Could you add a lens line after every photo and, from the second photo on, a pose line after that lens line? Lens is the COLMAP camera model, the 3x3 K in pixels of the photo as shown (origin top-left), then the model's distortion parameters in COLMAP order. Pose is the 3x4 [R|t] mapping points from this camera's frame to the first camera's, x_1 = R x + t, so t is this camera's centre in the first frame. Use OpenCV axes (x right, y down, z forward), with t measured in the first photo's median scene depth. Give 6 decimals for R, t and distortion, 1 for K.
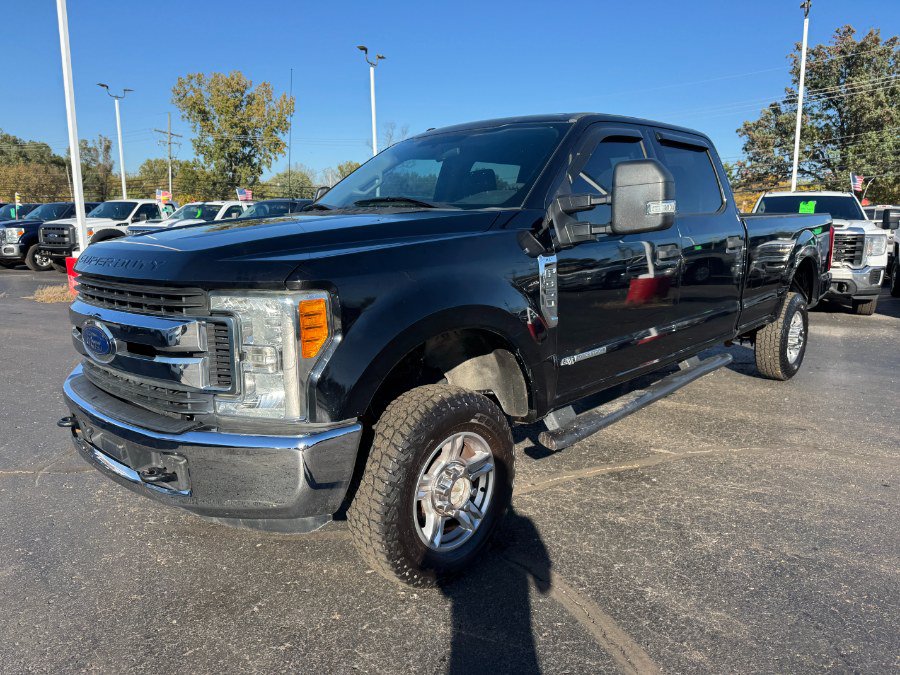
lens RADIAL K [[648.2, 0, 445.8], [0, 648.2, 336.3], [0, 0, 1]] dist [0.011533, -0.002173]
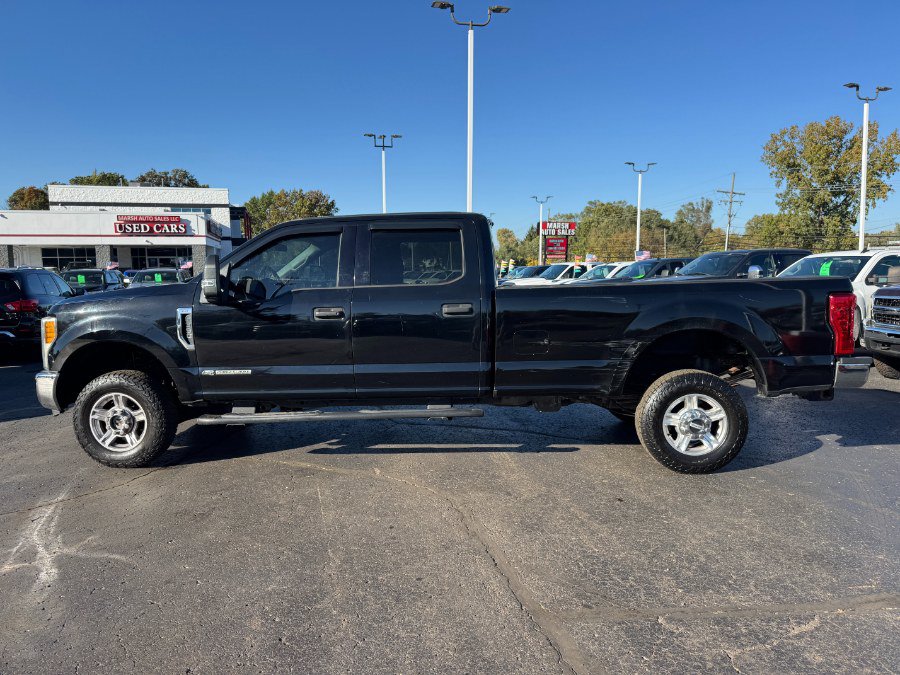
lens RADIAL K [[648.0, 0, 445.8], [0, 648.0, 338.4], [0, 0, 1]] dist [0.037085, -0.048759]
pose [[0.616144, 0.069533, -0.784559, 1.421523], [-0.129723, 0.991451, -0.014007, -0.065895], [0.776878, 0.110406, 0.619897, 0.192686]]
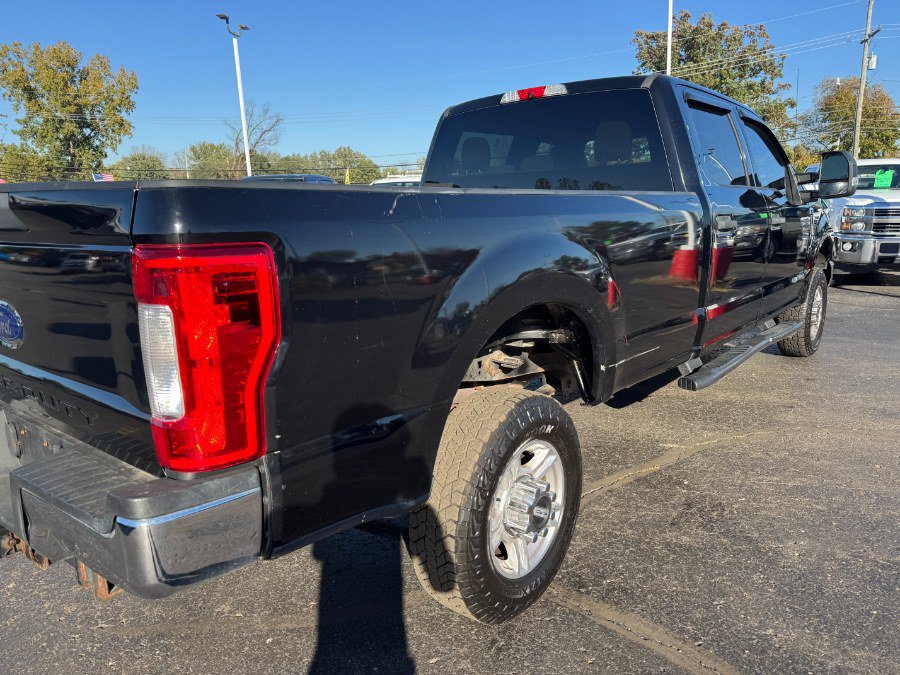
lens RADIAL K [[647.3, 0, 444.3], [0, 647.3, 339.7], [0, 0, 1]] dist [0.005104, -0.001969]
pose [[0.979218, -0.069161, 0.190652, -0.162438], [0.062742, 0.997247, 0.039509, -0.032902], [-0.192860, -0.026726, 0.980862, 0.183920]]
